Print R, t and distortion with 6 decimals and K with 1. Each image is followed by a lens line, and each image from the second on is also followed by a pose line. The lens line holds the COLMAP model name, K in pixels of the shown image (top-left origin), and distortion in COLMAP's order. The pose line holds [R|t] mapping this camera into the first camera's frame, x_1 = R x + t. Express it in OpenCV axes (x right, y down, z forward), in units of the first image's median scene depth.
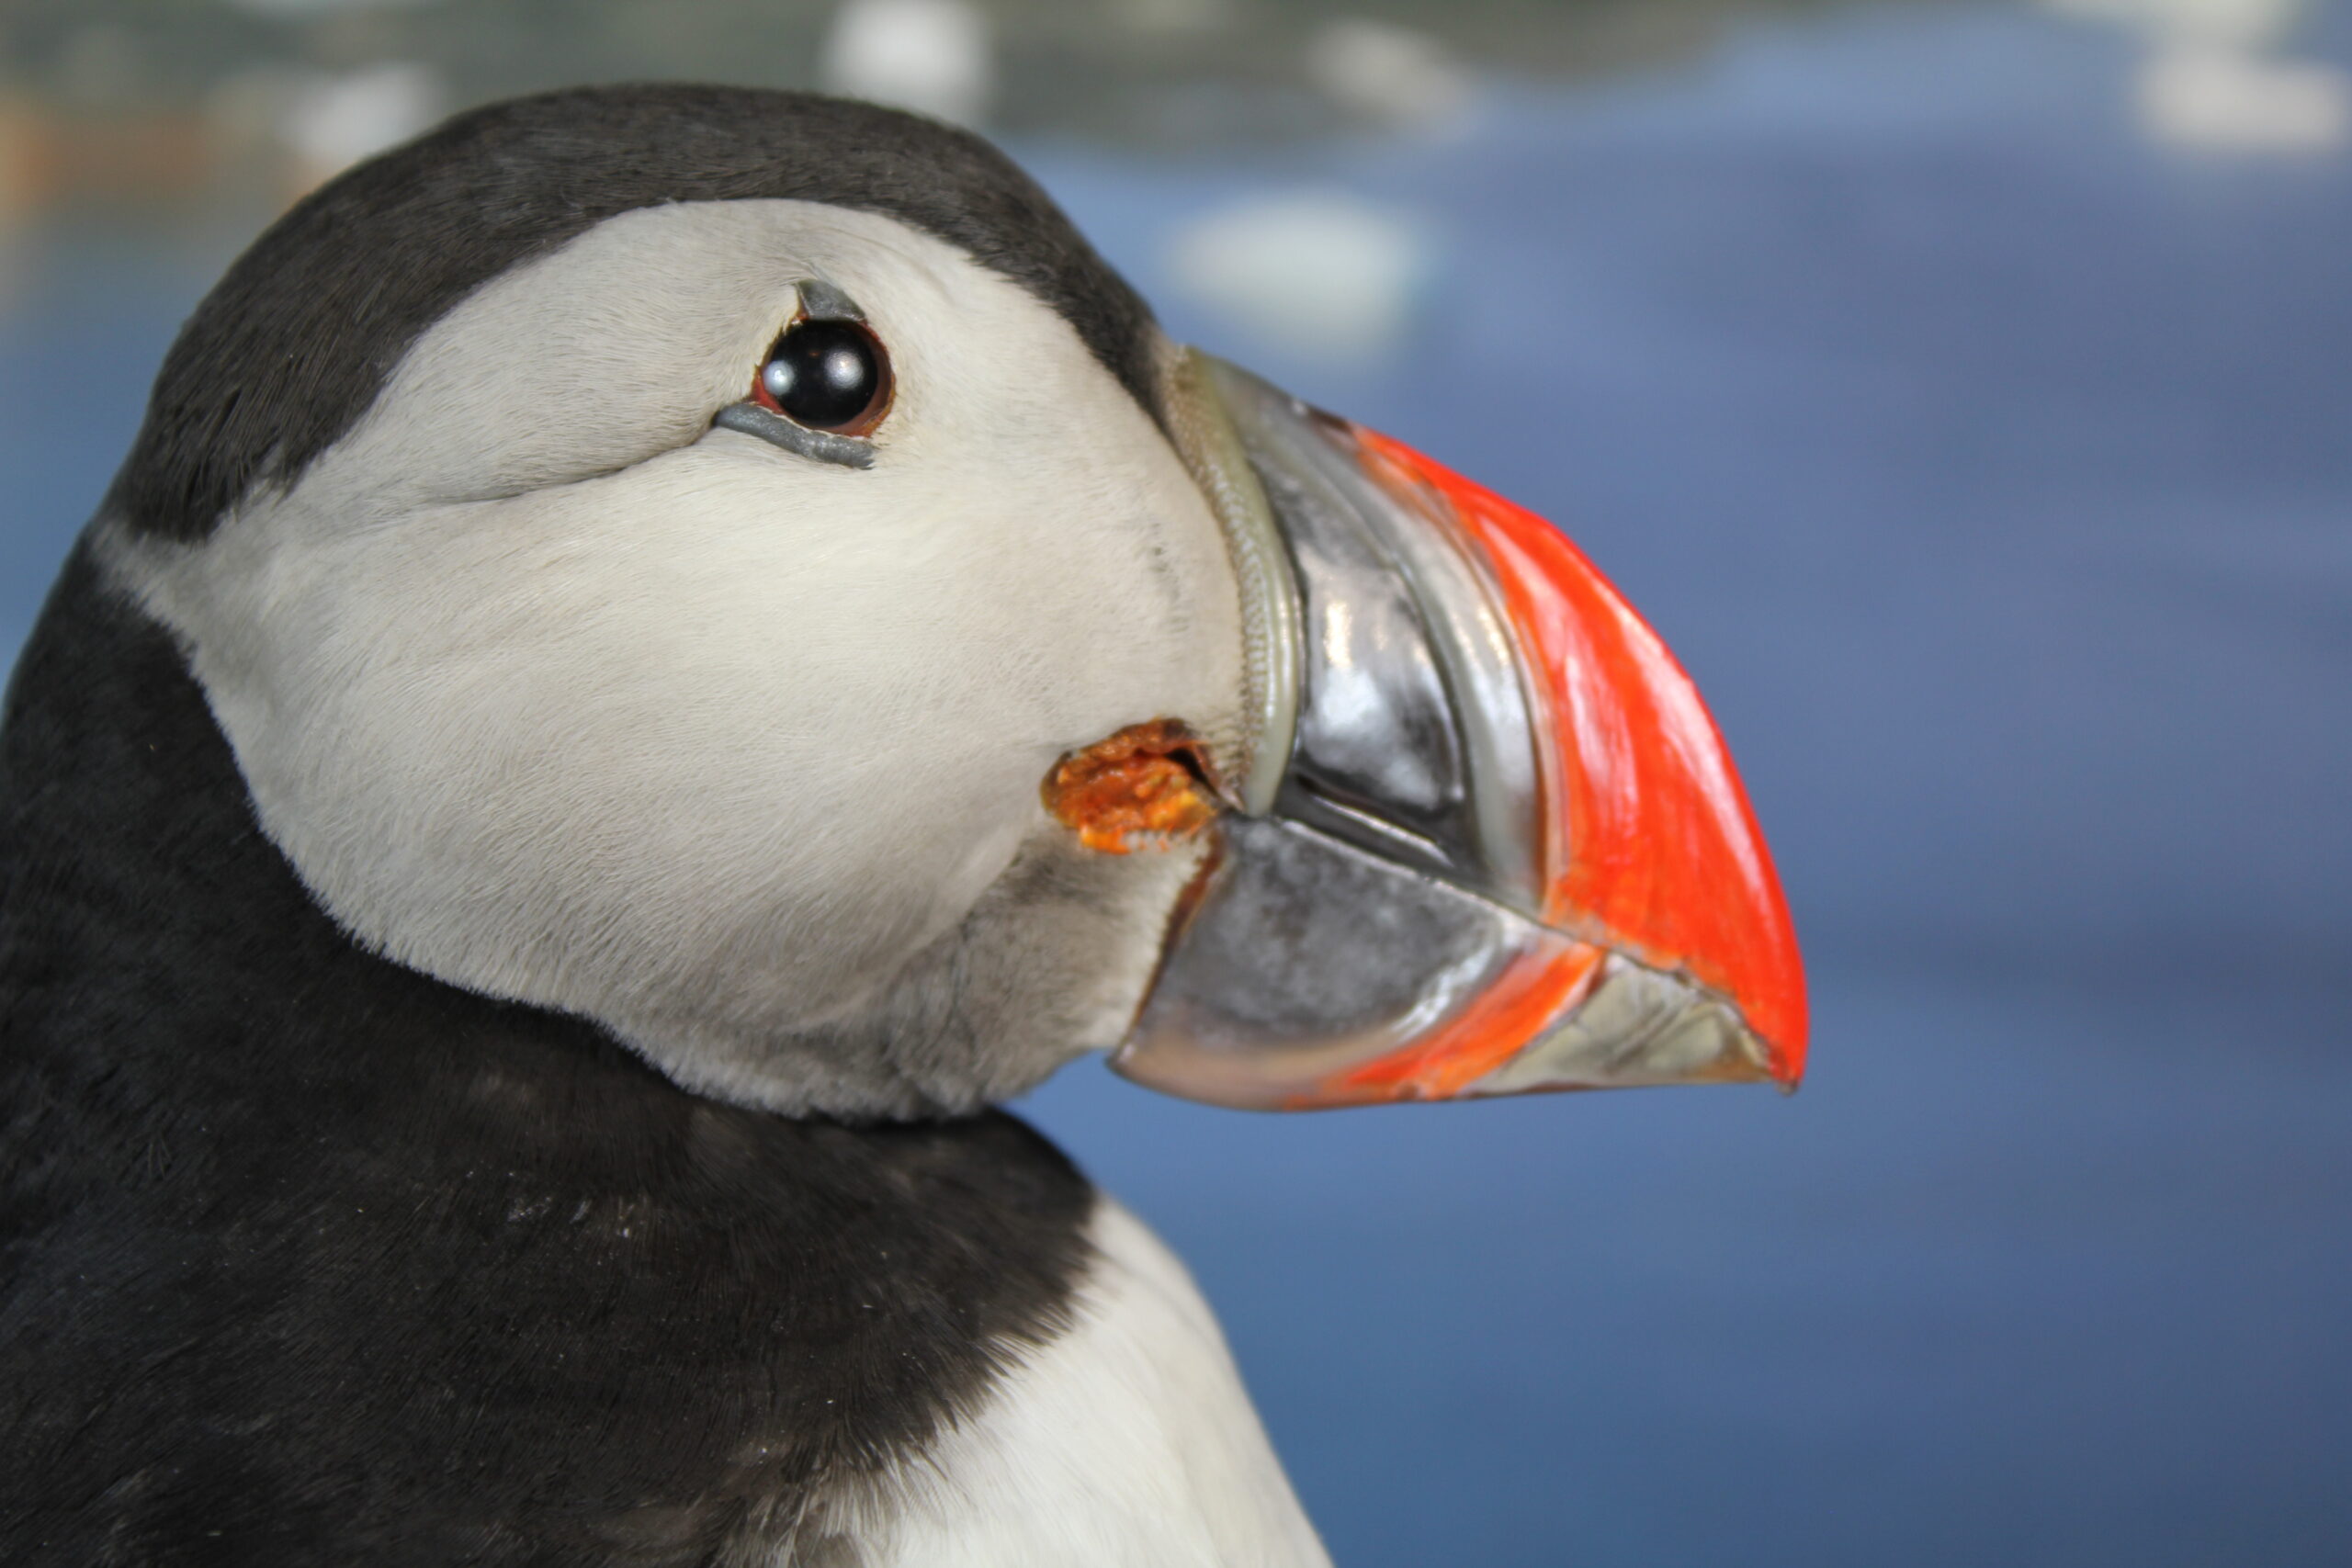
lens RADIAL K [[6045.5, 0, 1169.3], [0, 6045.5, 779.2], [0, 0, 1]] dist [0.257207, 0.000000]
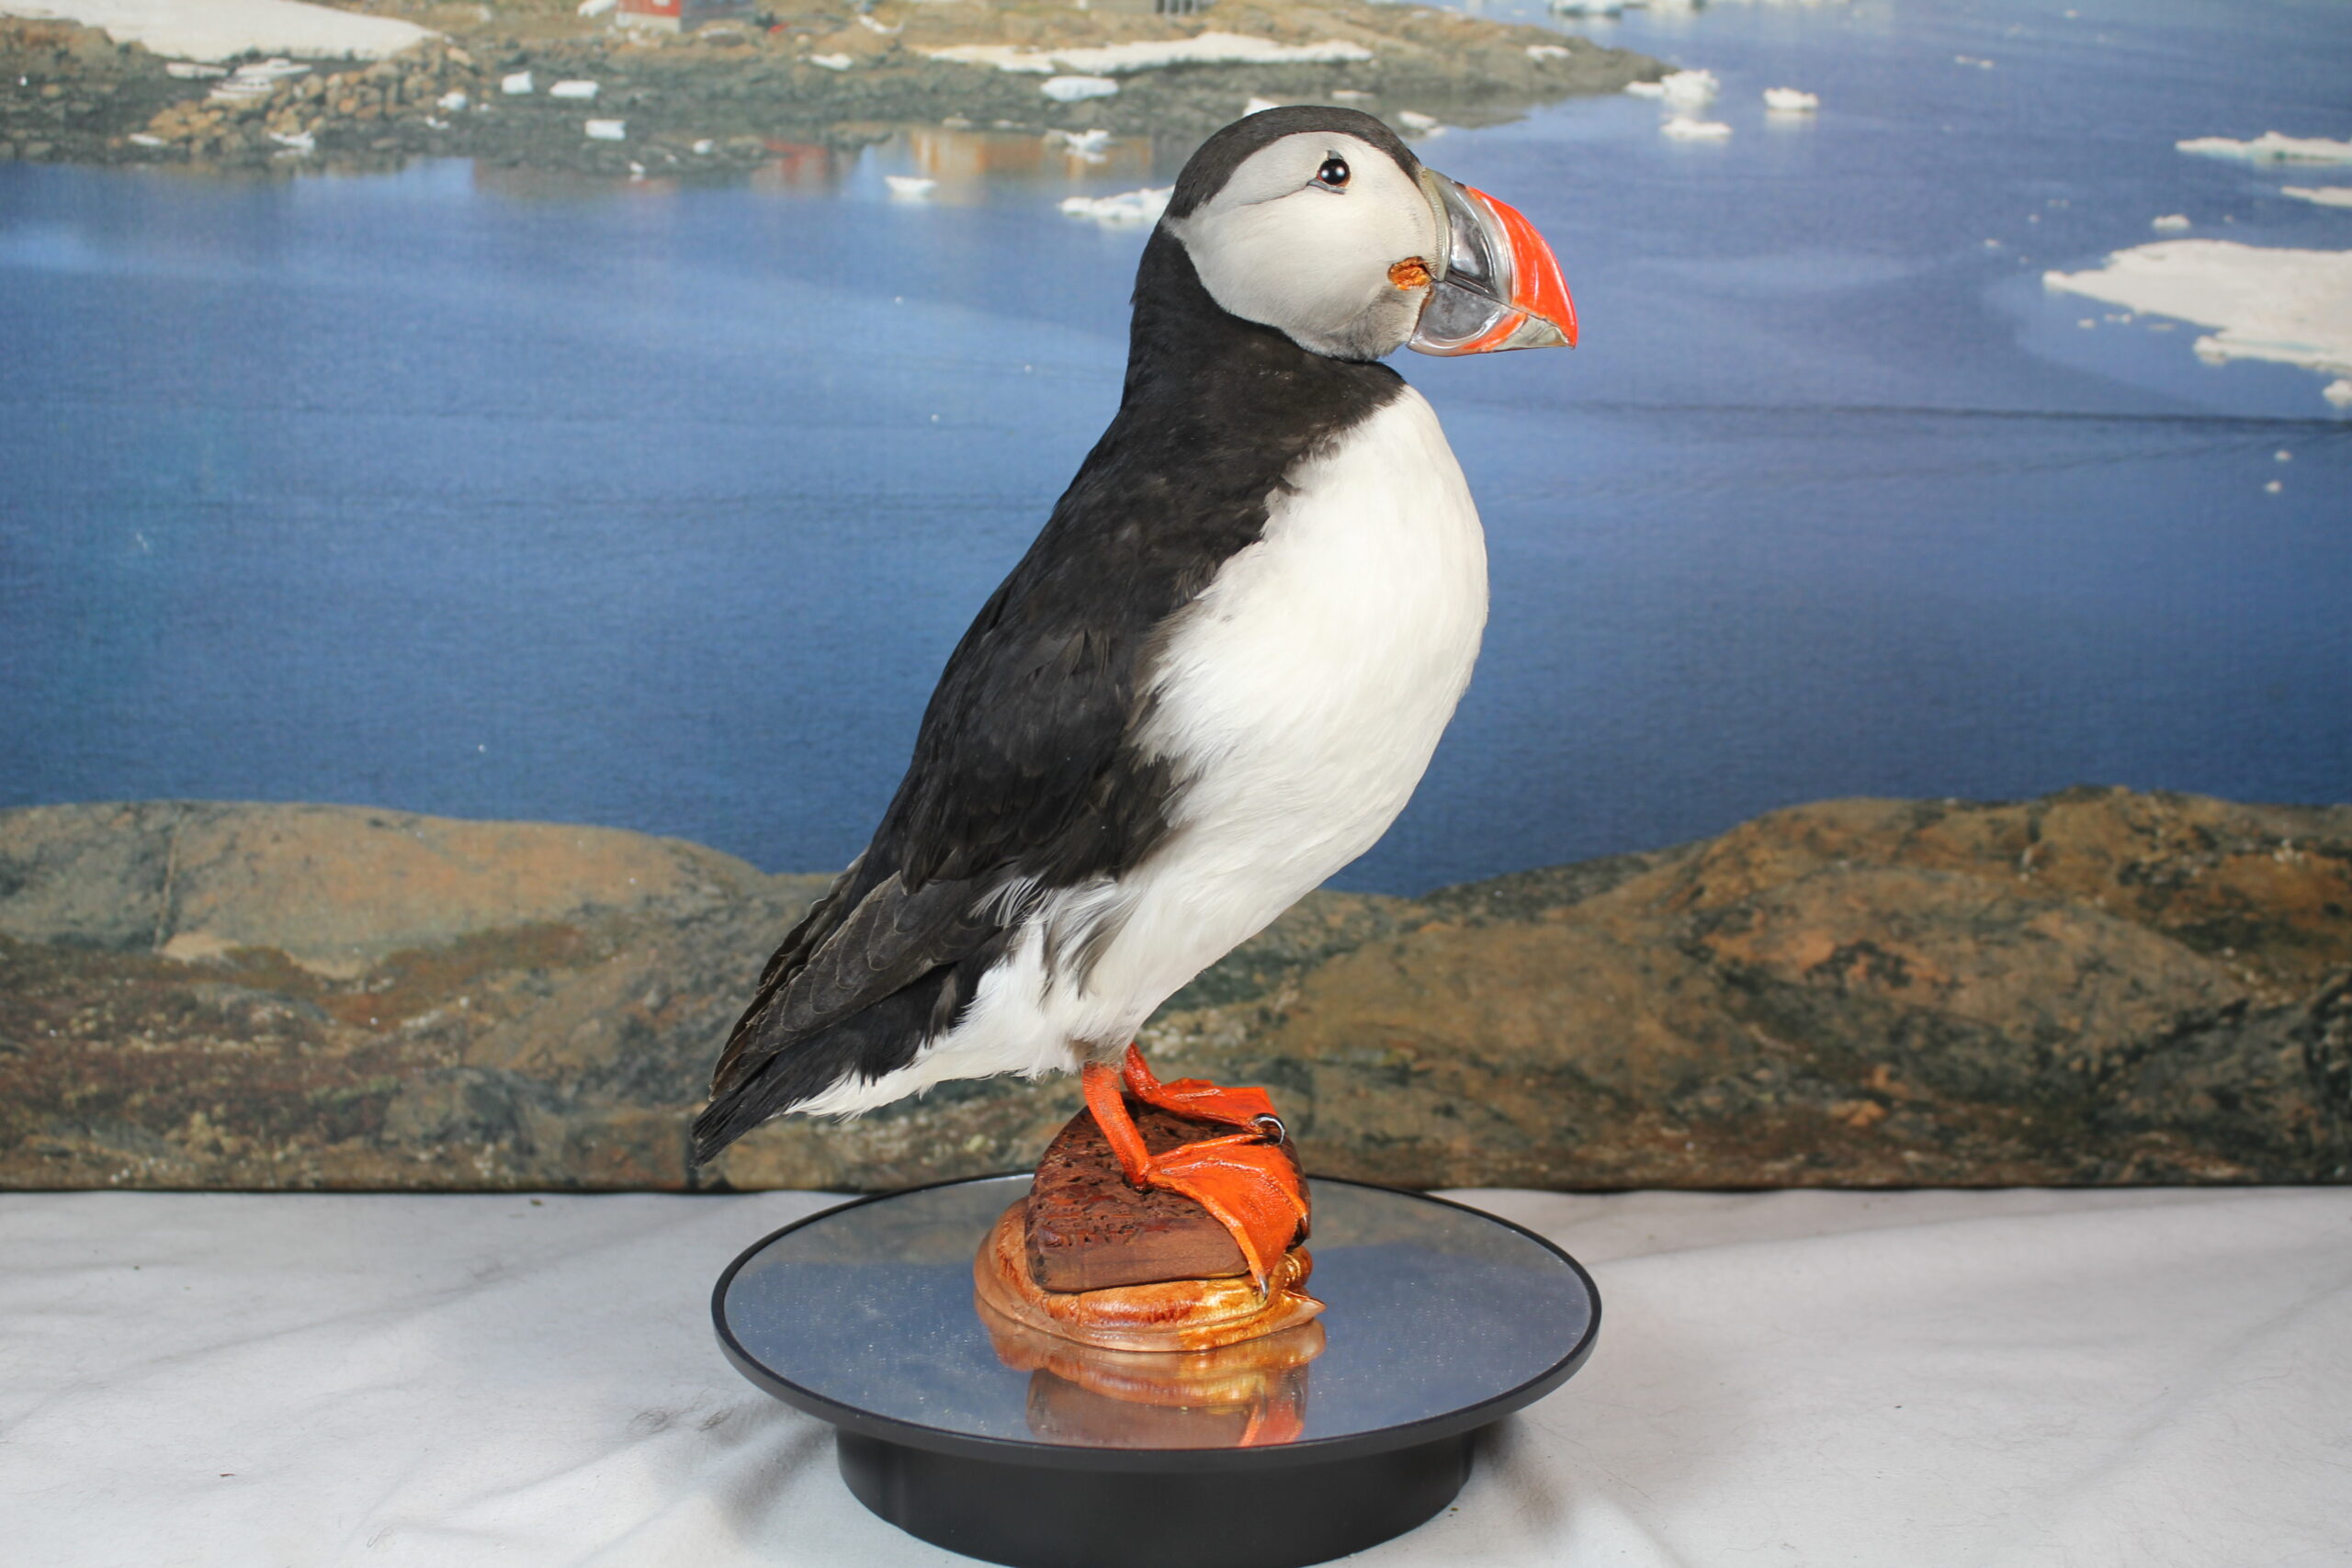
lens RADIAL K [[2974.0, 0, 1205.3], [0, 2974.0, 774.3], [0, 0, 1]] dist [-0.073200, 0.000000]
pose [[0.989623, 0.008691, -0.143425, 0.148860], [0.002487, 0.996984, 0.077569, 0.184066], [0.143666, -0.077120, 0.986617, -1.038842]]
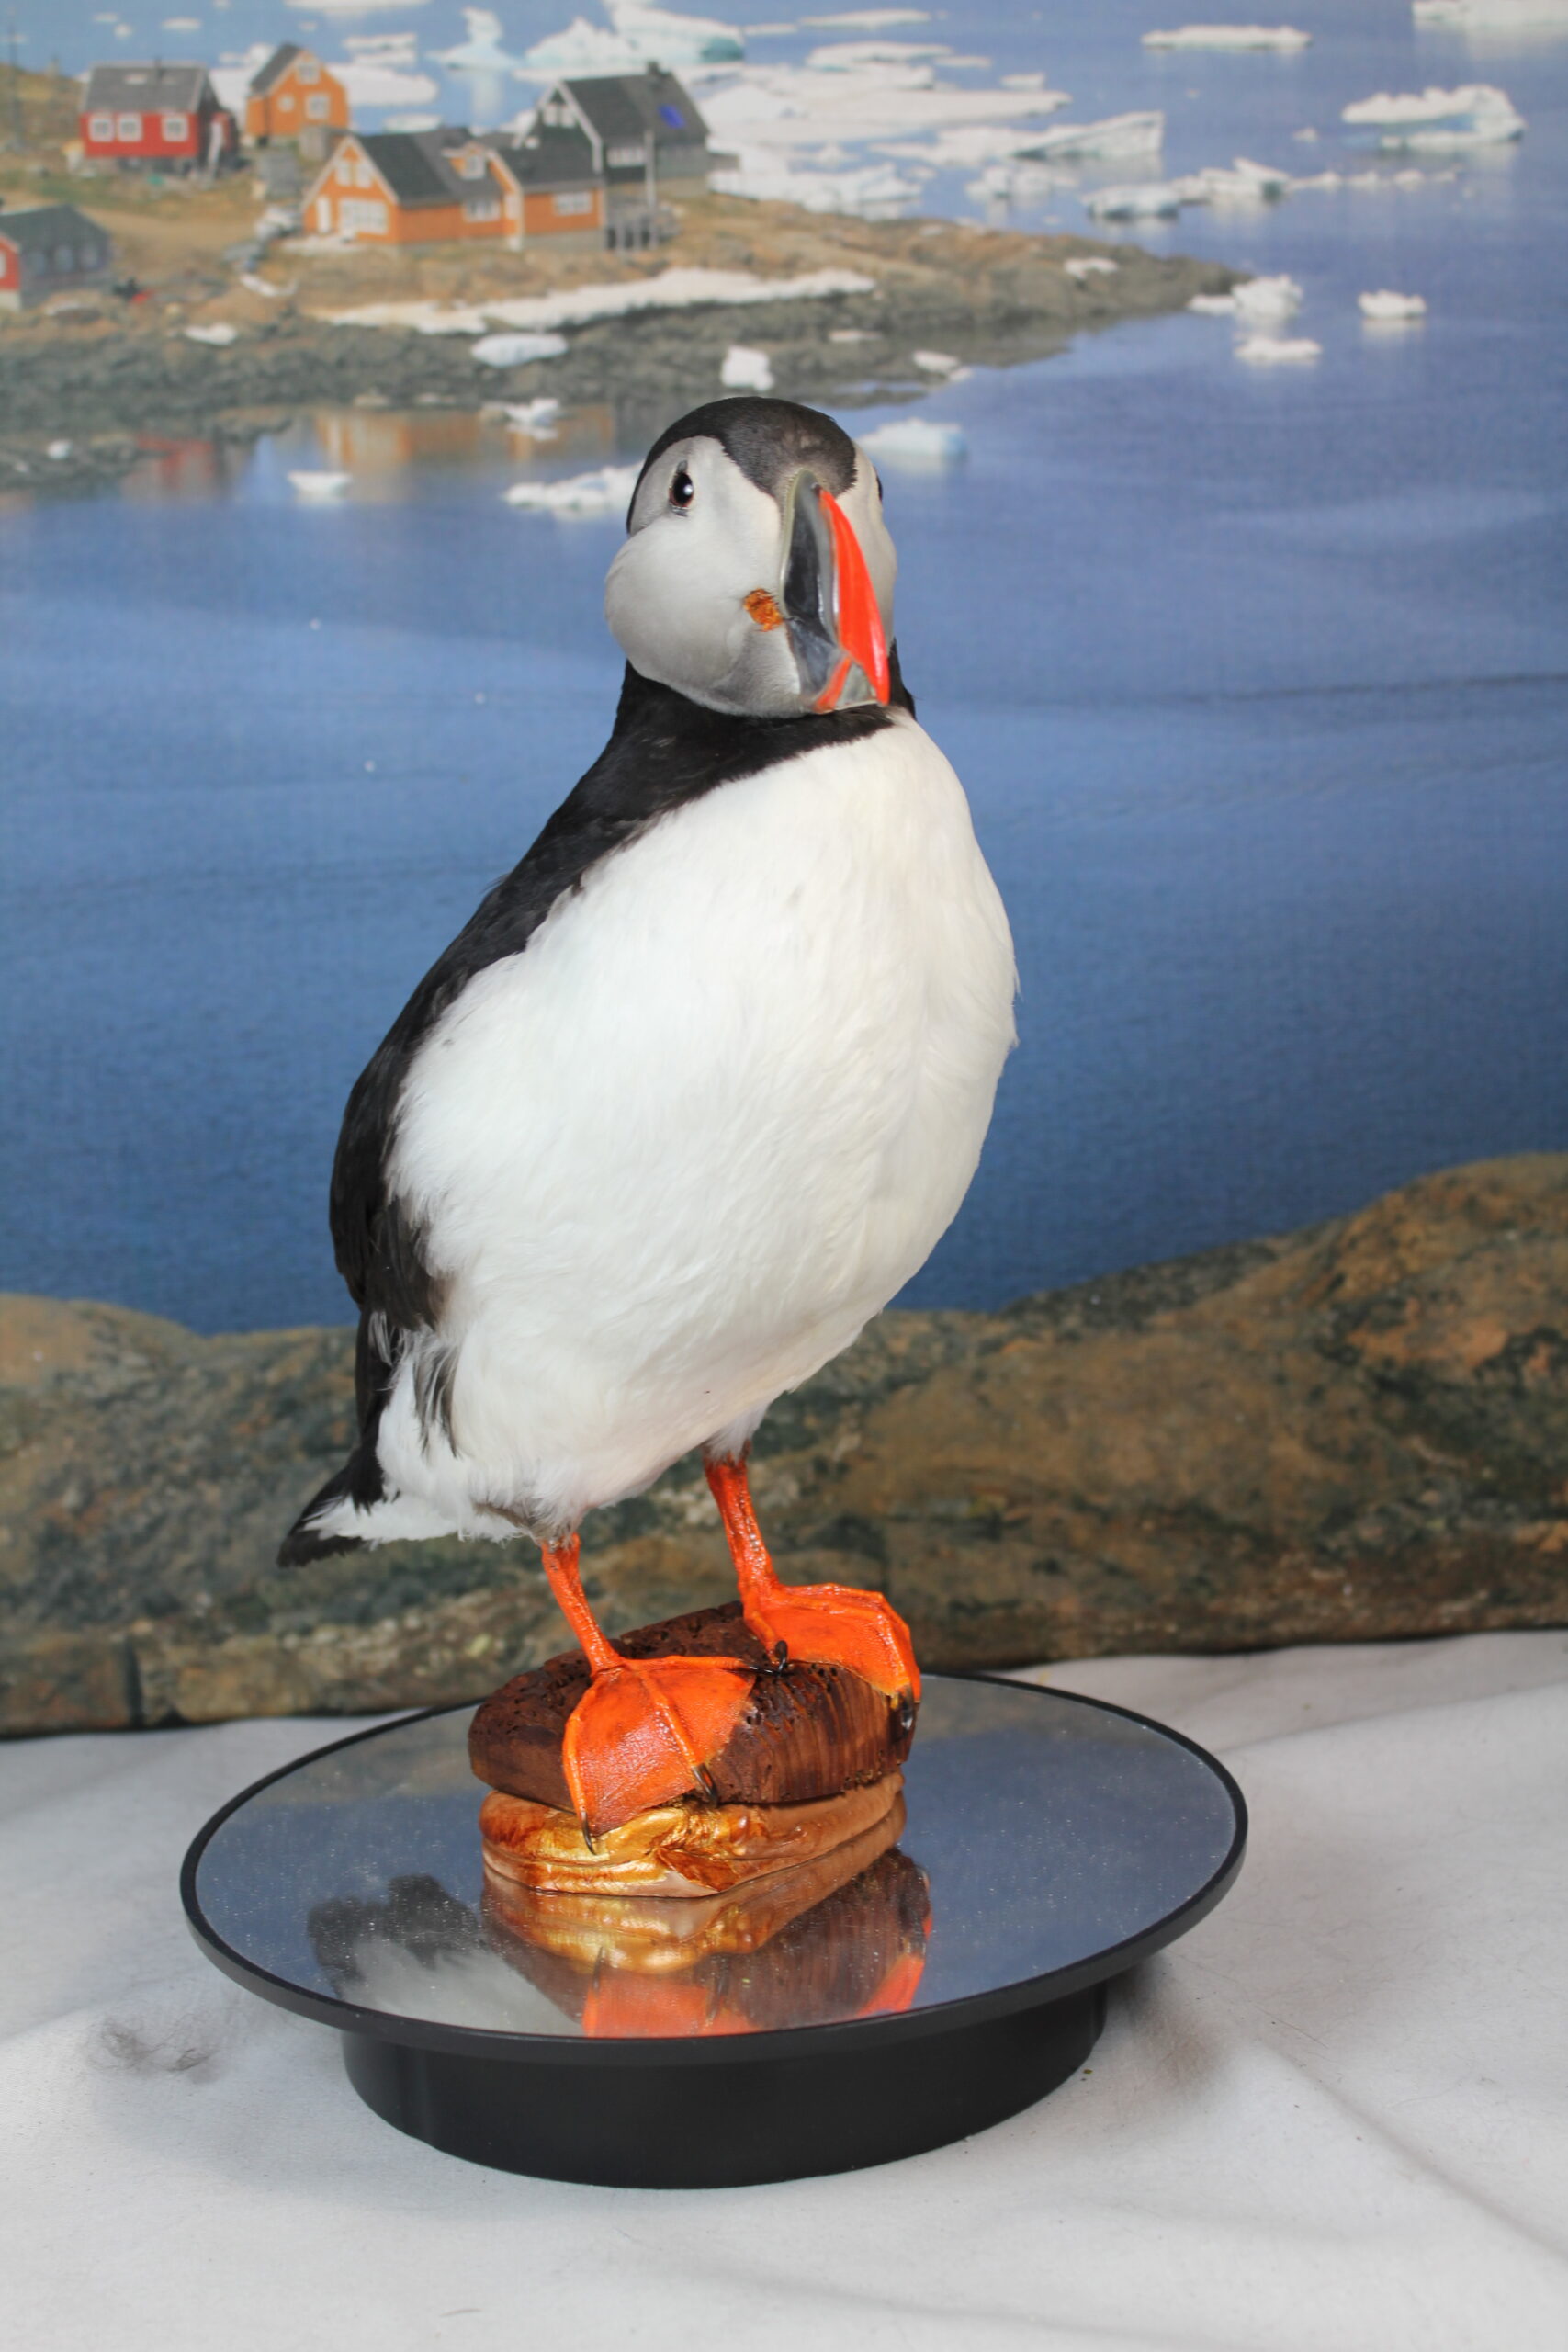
lens RADIAL K [[3780.4, 0, 796.3], [0, 3780.4, 1177.8], [0, 0, 1]] dist [-0.012050, 0.000000]
pose [[0.990674, -0.053598, -0.125267, 0.164731], [0.066706, 0.992453, 0.102899, 0.100342], [0.118807, -0.110296, 0.986772, -1.154821]]
